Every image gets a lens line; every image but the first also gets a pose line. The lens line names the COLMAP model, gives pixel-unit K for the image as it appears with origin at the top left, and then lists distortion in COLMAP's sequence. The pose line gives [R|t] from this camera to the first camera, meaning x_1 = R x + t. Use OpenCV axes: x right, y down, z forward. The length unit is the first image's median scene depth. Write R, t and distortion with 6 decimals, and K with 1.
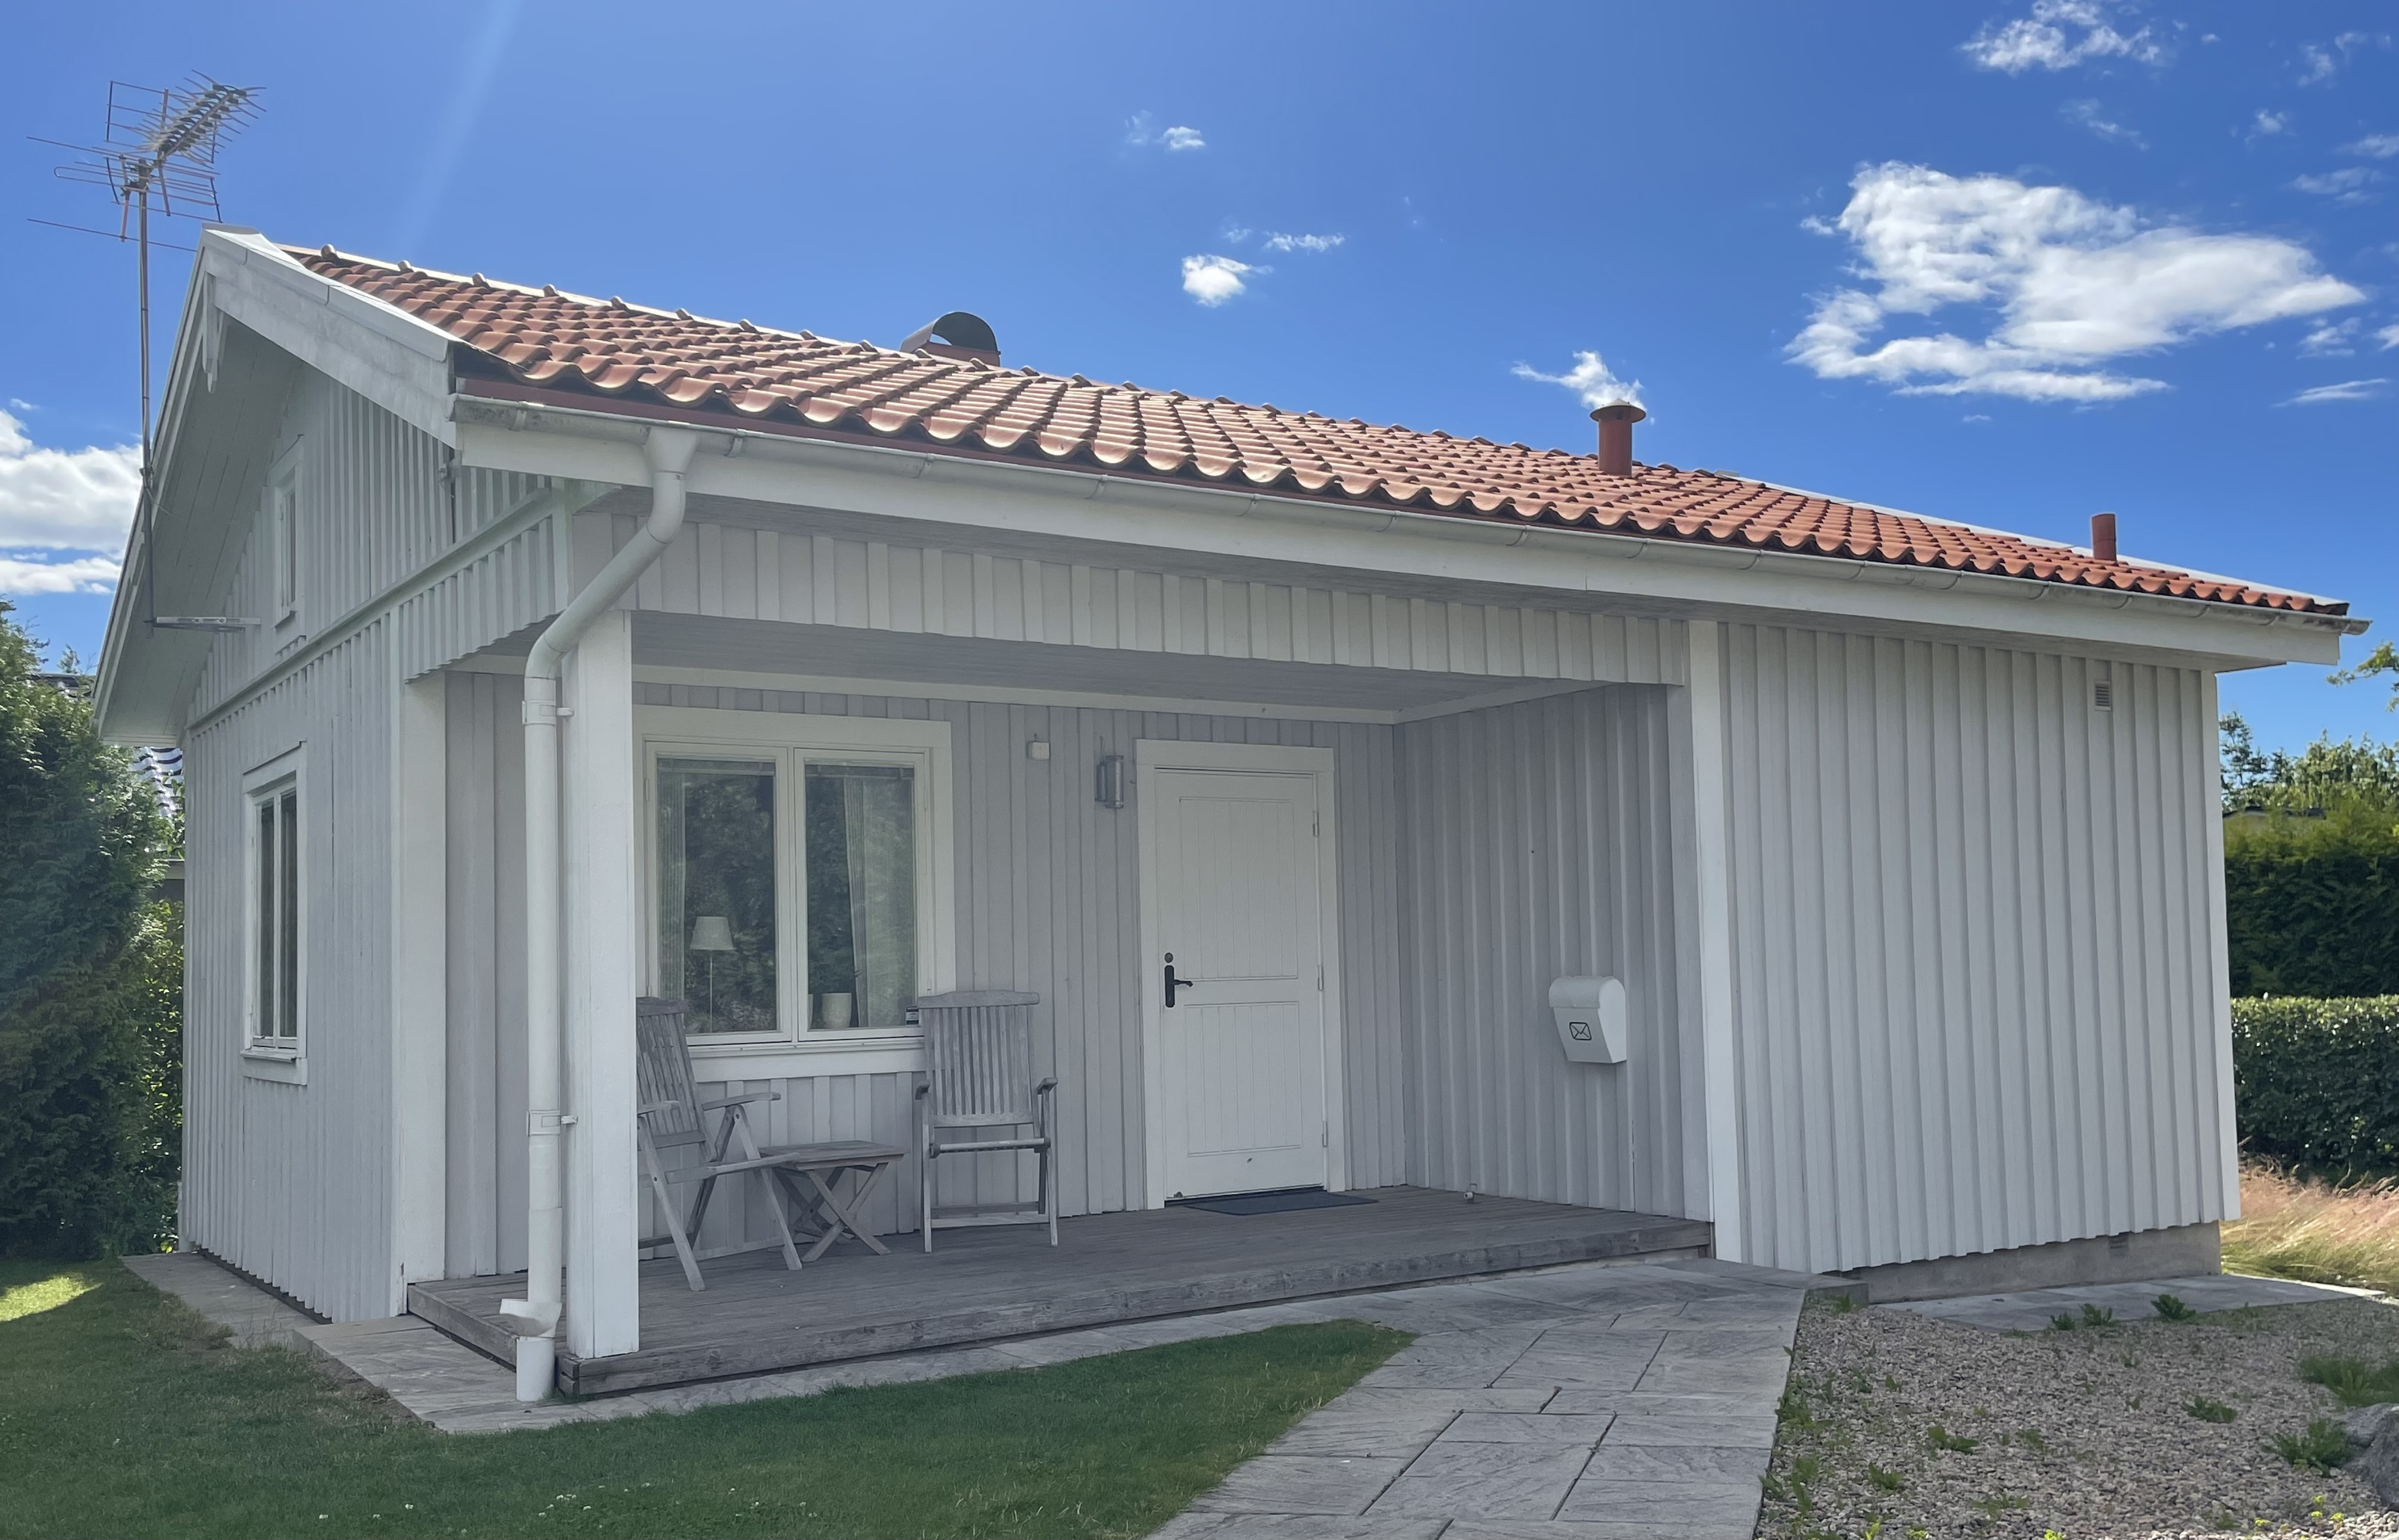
lens RADIAL K [[2183.2, 0, 1199.4], [0, 2183.2, 875.6], [0, 0, 1]] dist [0.055865, -0.002646]
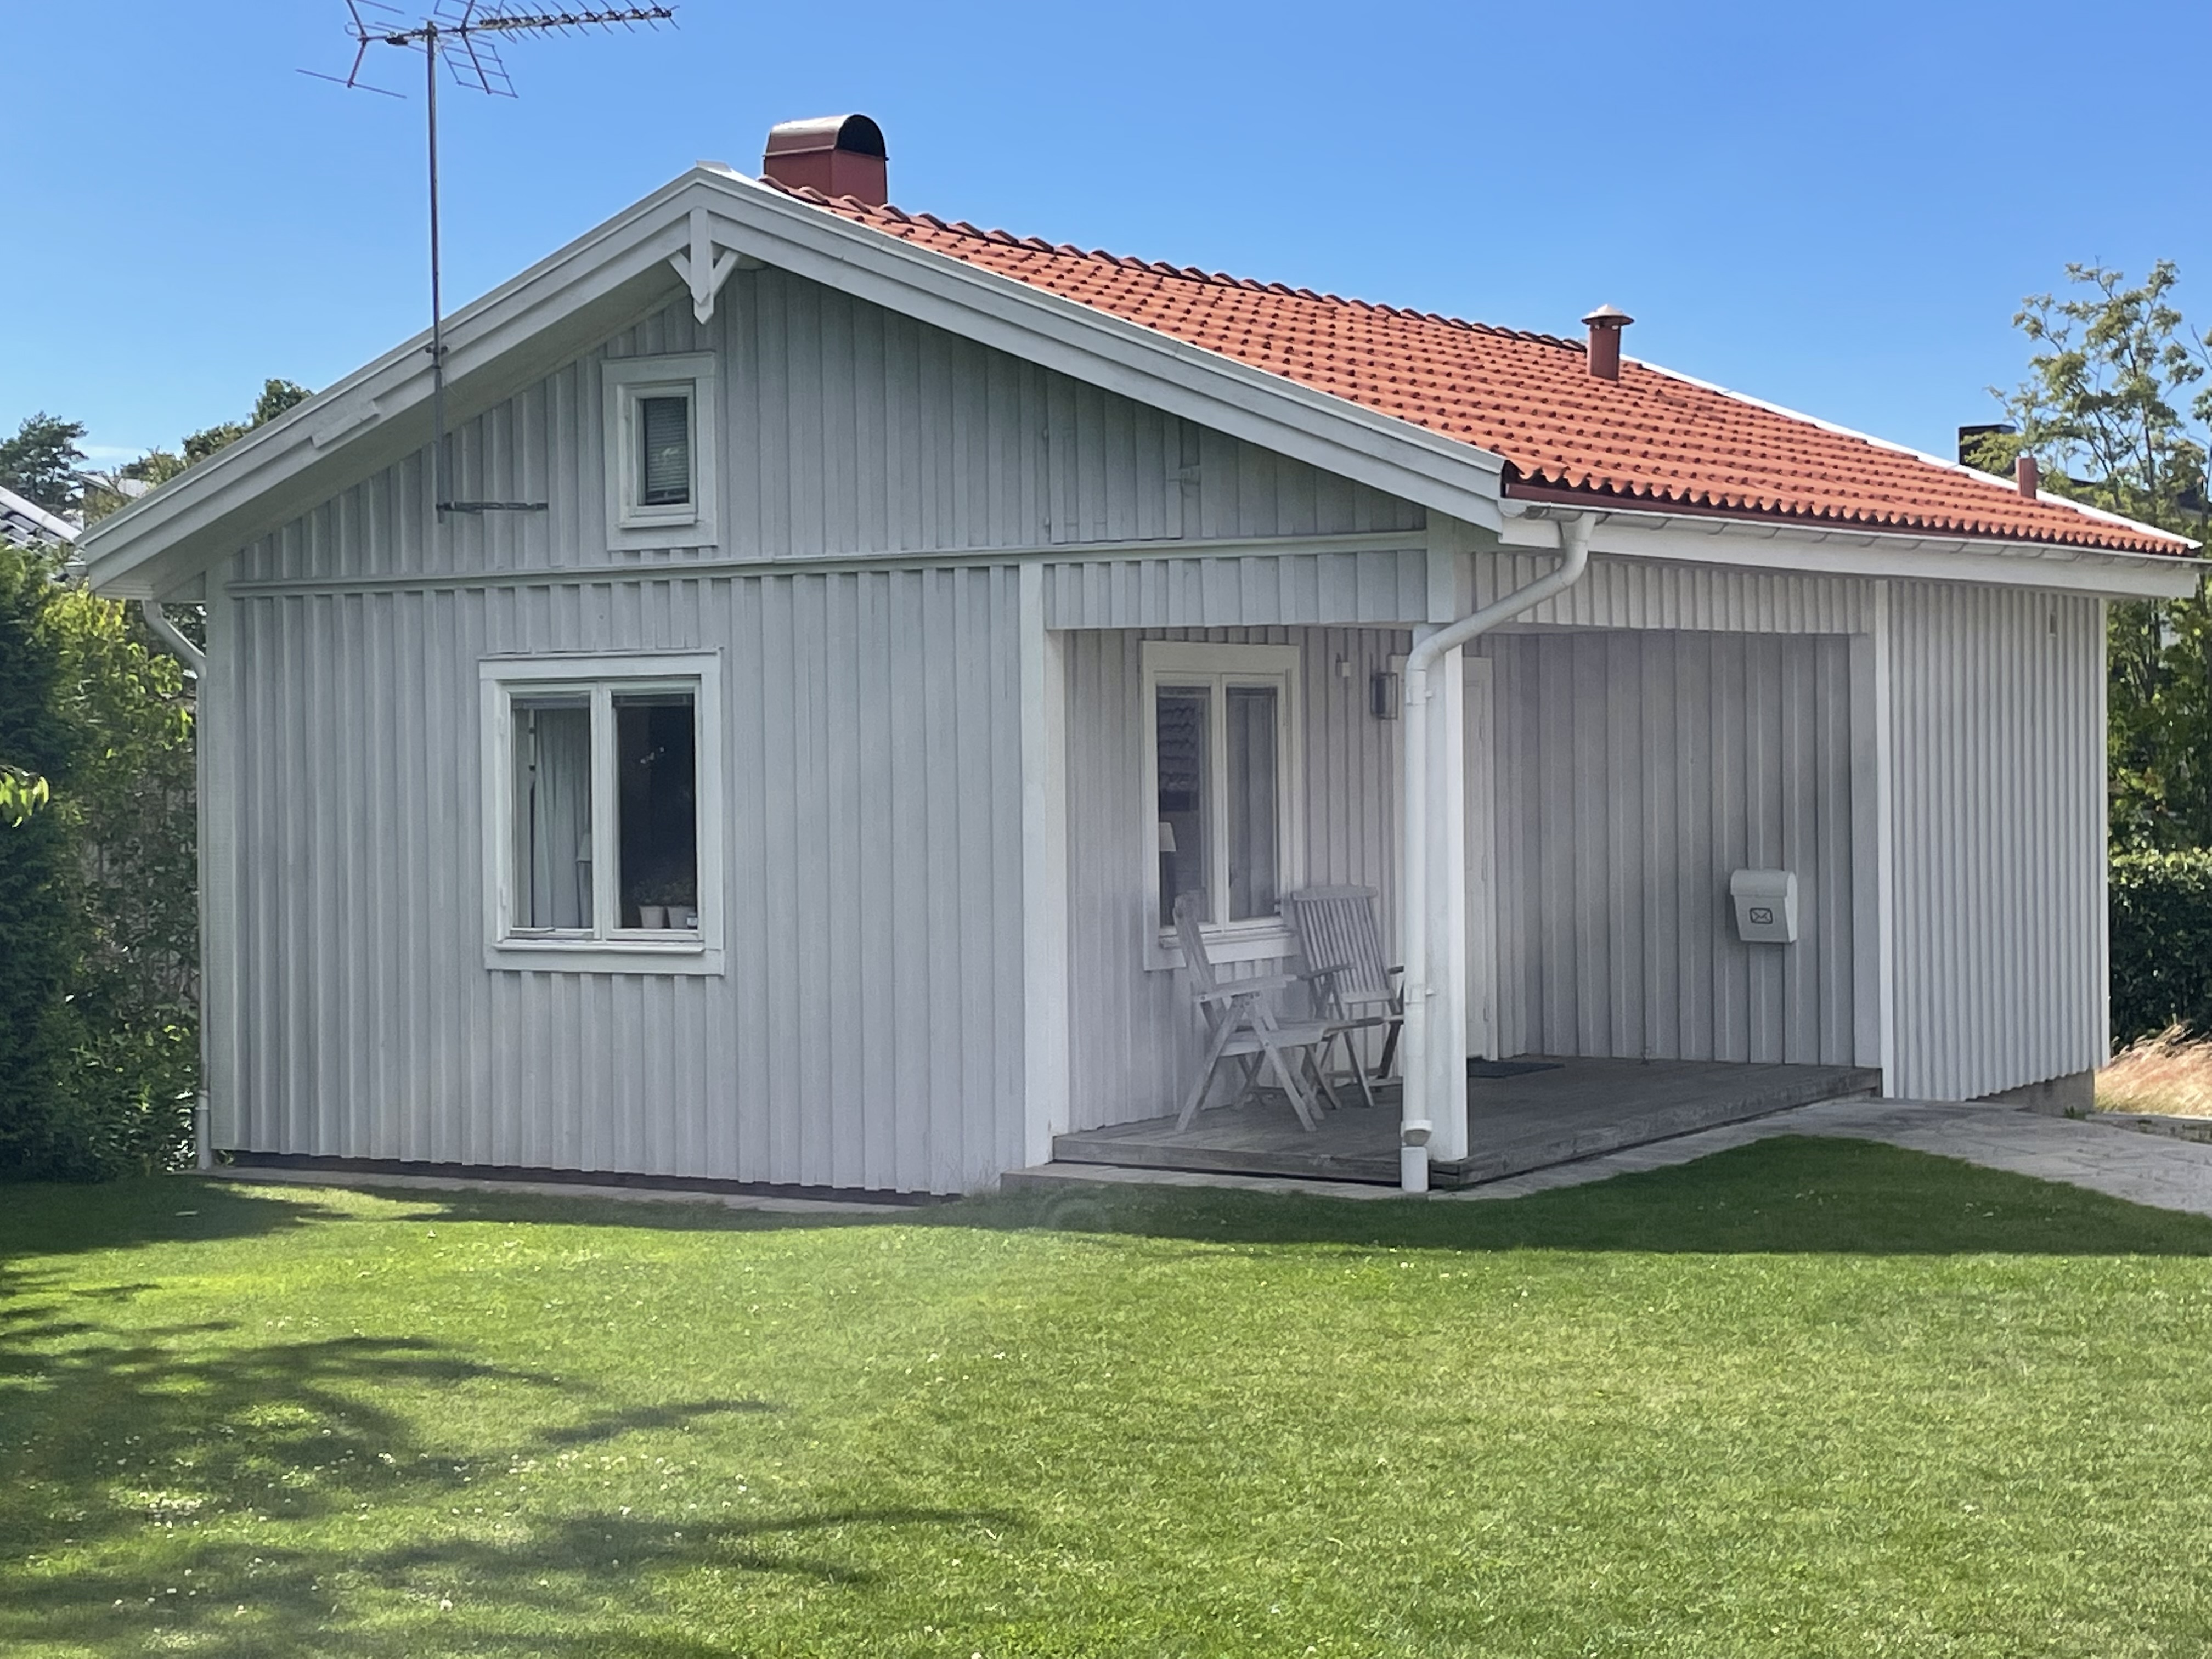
lens RADIAL K [[3770.8, 0, 1106.0], [0, 3770.8, 829.5], [0, 0, 1]] dist [-0.021500, -0.003609]
pose [[0.919154, 0.001005, 0.393897, -0.978030], [-0.022515, 0.998496, 0.049992, -0.071491], [-0.393254, -0.054819, 0.917794, -0.751564]]
